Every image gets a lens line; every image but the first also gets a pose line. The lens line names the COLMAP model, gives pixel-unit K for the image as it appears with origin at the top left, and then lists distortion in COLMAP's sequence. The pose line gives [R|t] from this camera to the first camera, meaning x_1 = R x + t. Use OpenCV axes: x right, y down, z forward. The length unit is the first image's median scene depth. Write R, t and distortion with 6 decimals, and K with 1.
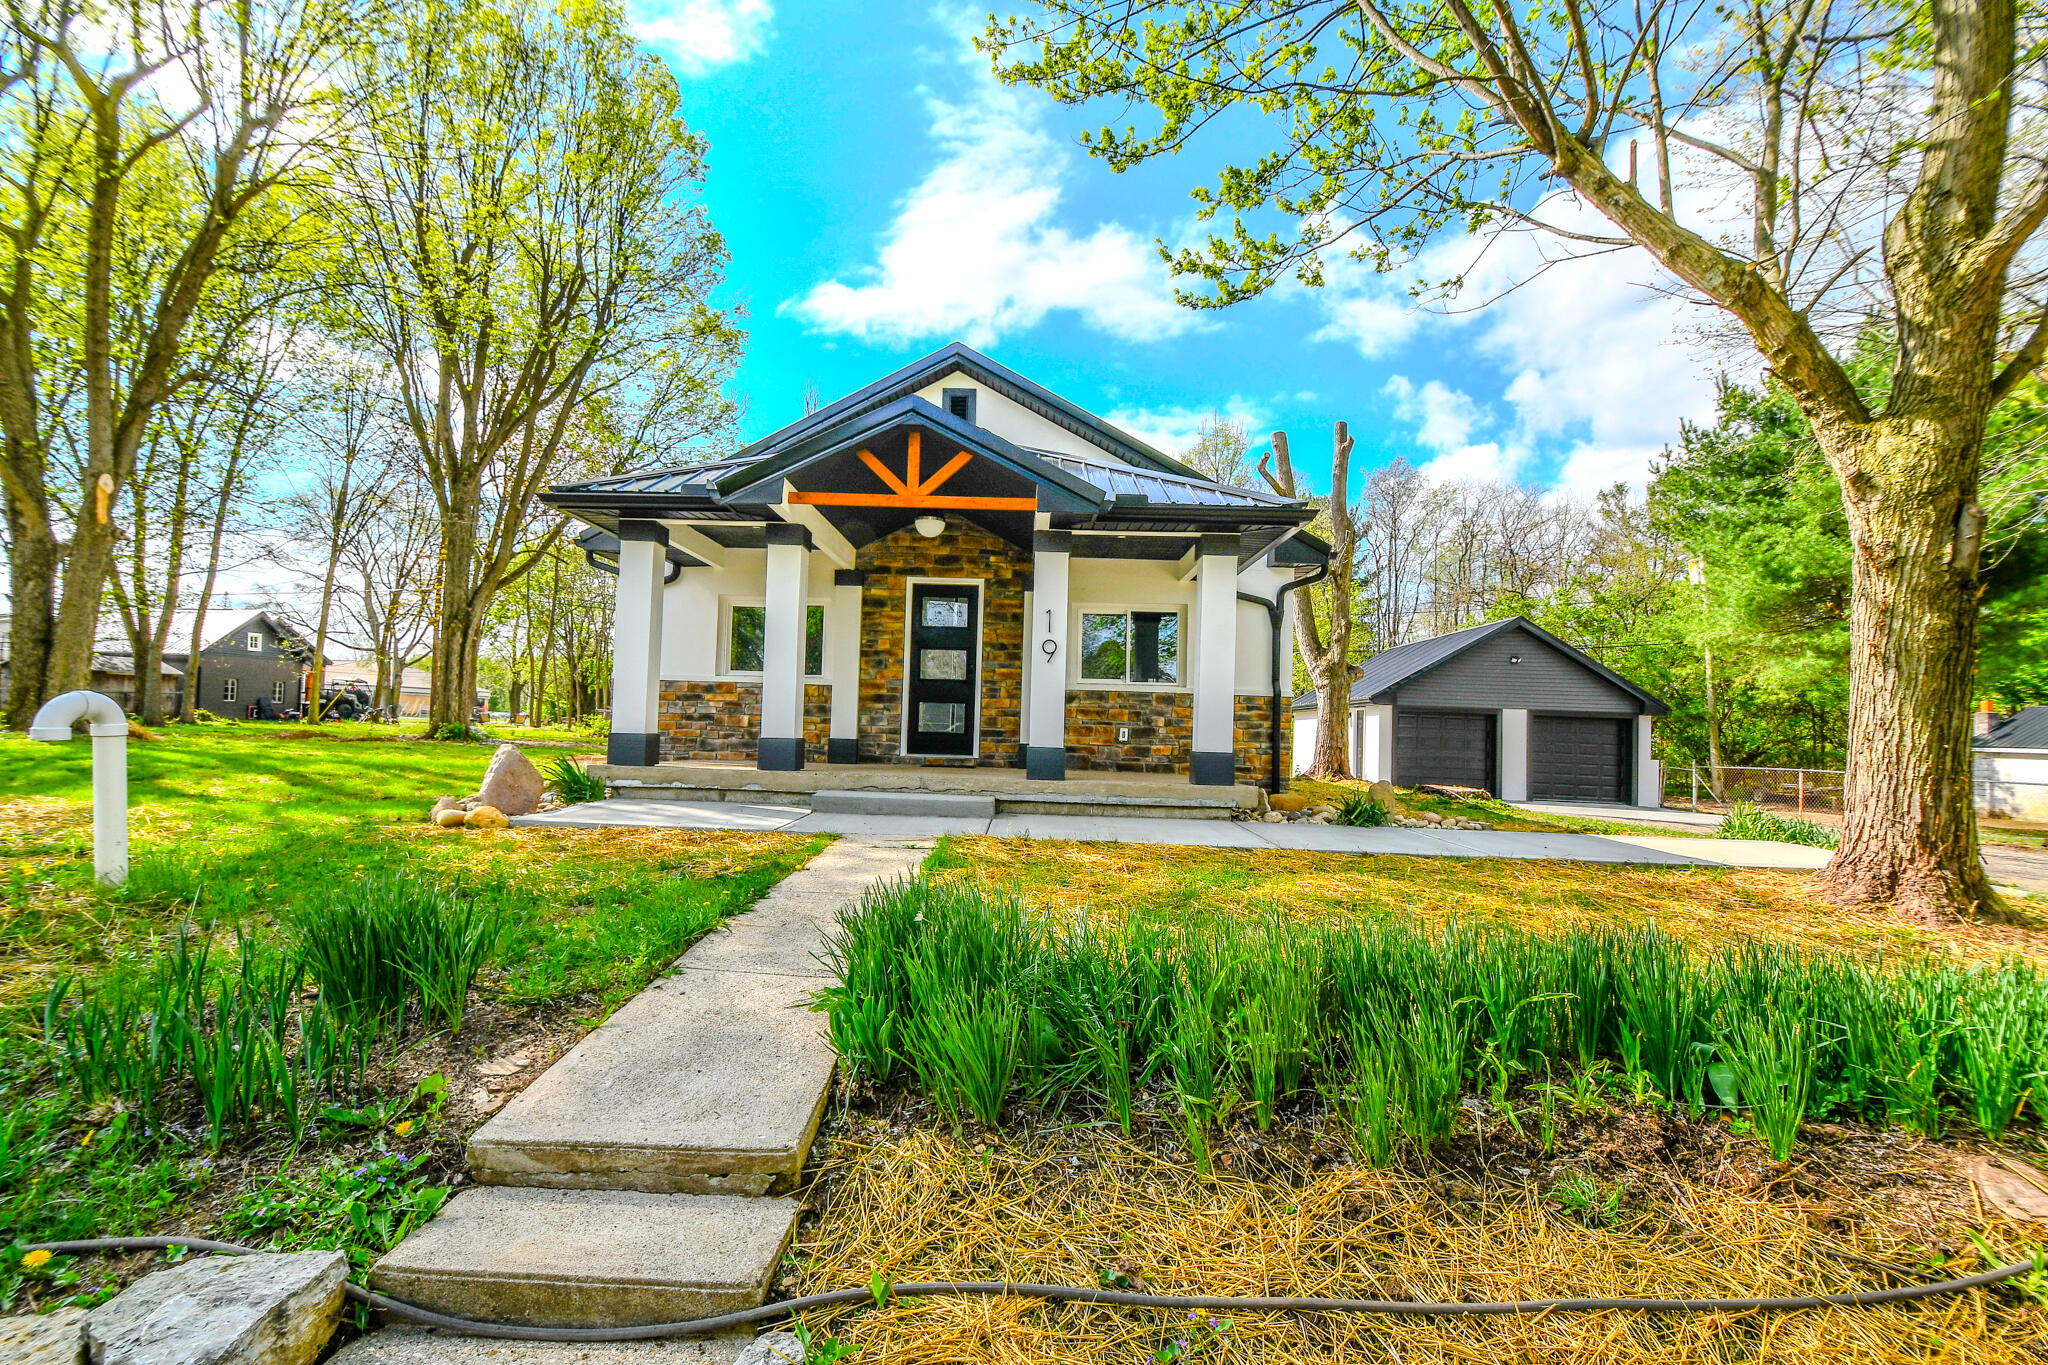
lens RADIAL K [[884.6, 0, 994.6], [0, 884.6, 694.9], [0, 0, 1]] dist [0.000419, -0.010420]
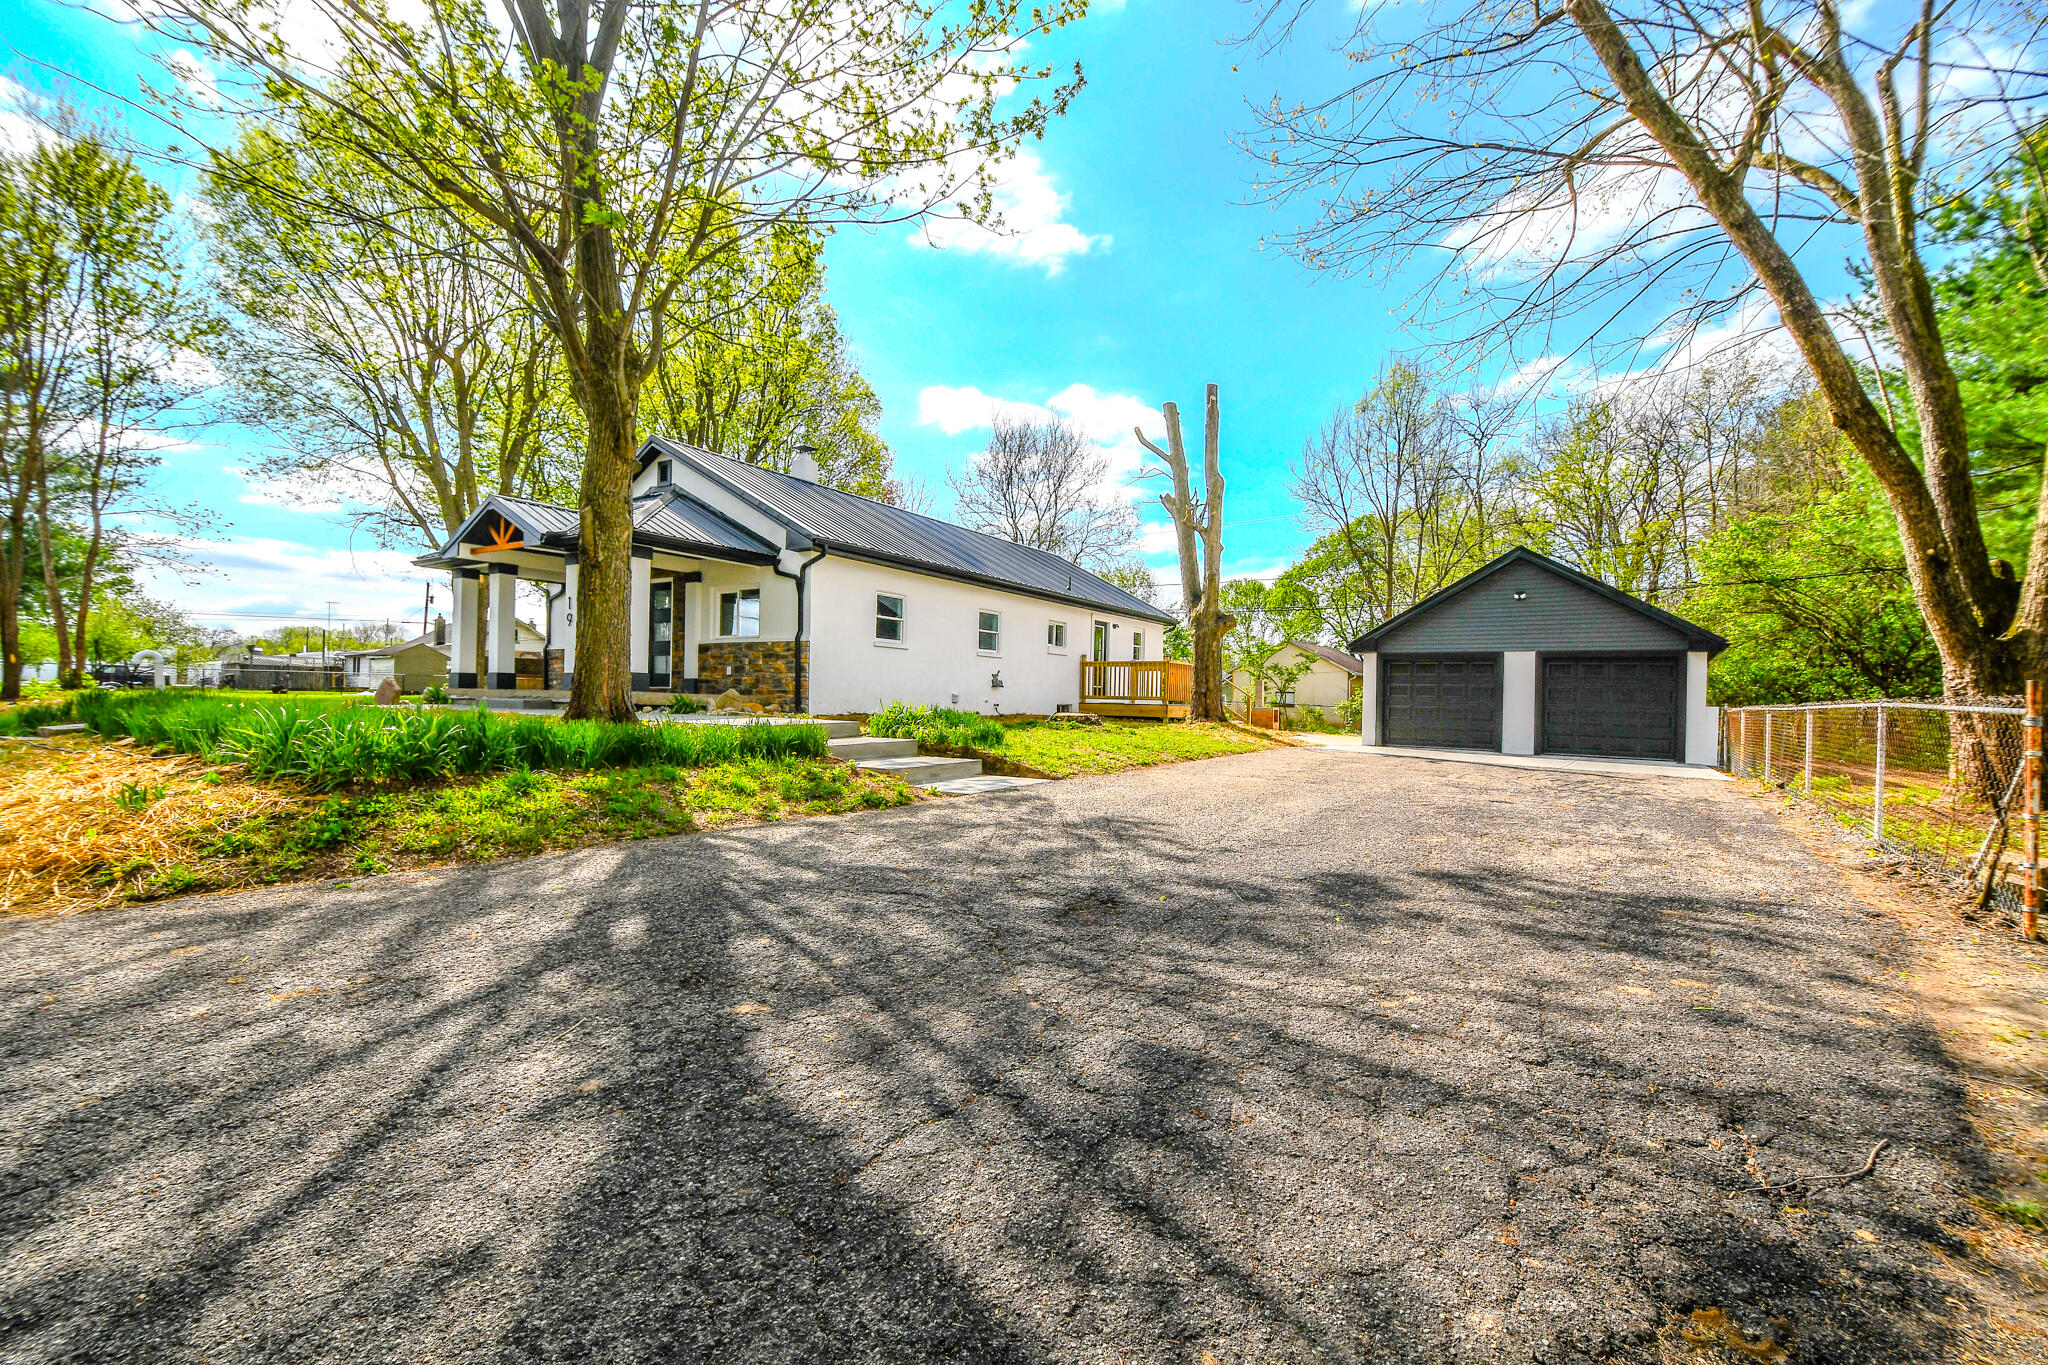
lens RADIAL K [[884.6, 0, 994.6], [0, 884.6, 694.9], [0, 0, 1]] dist [0.000419, -0.010420]
pose [[0.850807, -0.017601, -0.525183, 1.333416], [0.025339, 0.999650, 0.007548, 0.086230], [0.524867, -0.019730, 0.850956, -0.067343]]
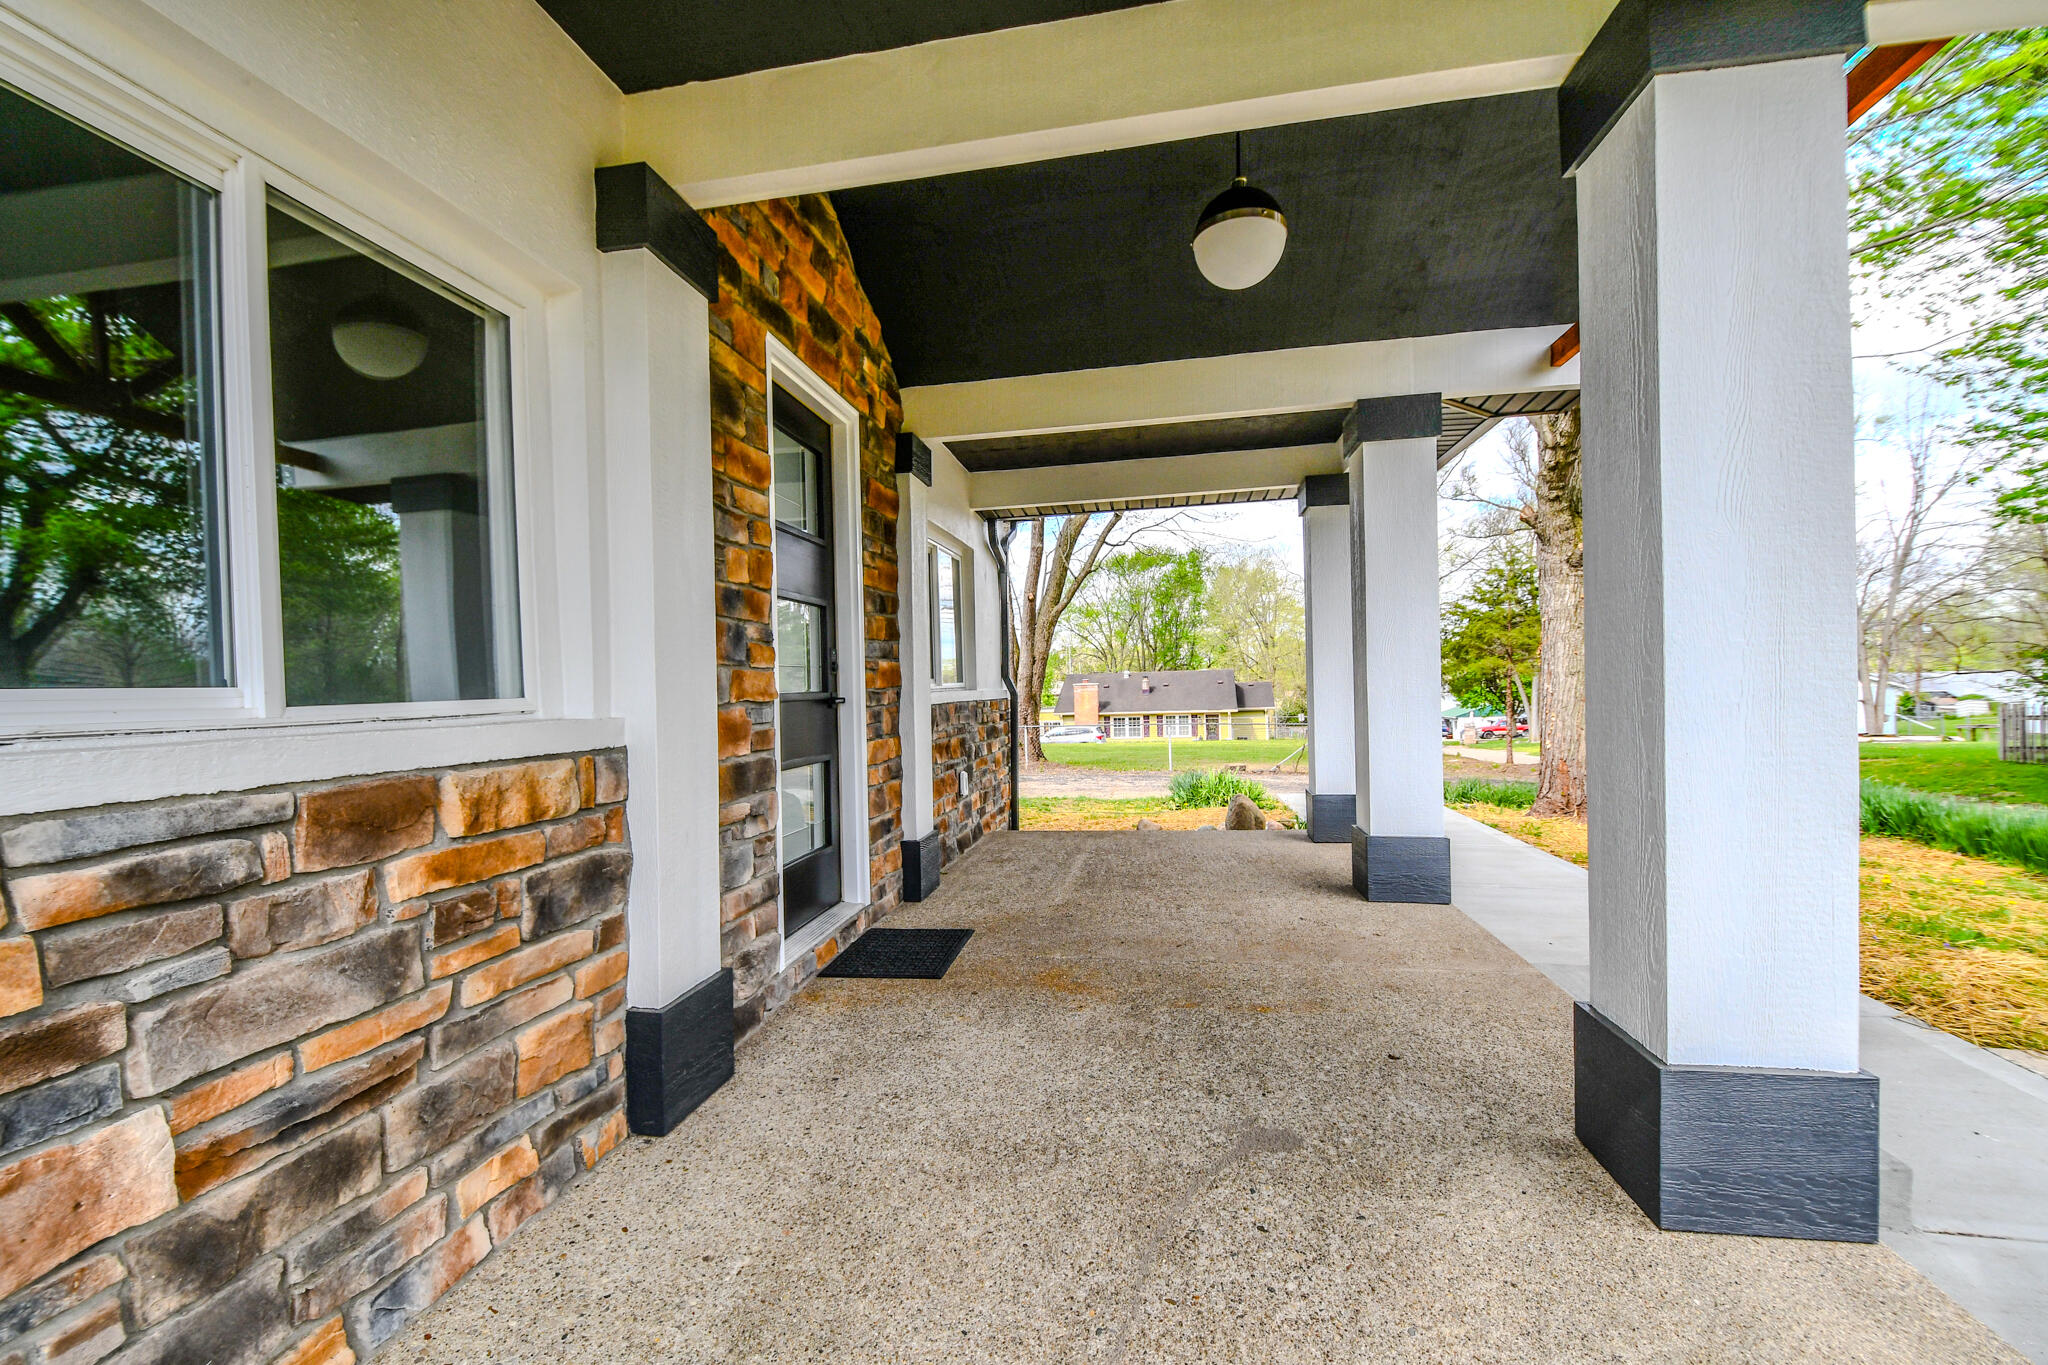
lens RADIAL K [[884.6, 0, 994.6], [0, 884.6, 694.9], [0, 0, 1]] dist [0.000419, -0.010420]
pose [[0.156094, -0.042444, 0.986830, -0.368597], [0.011634, 0.999086, 0.041130, -0.030101], [-0.987674, 0.005061, 0.156446, 0.889195]]
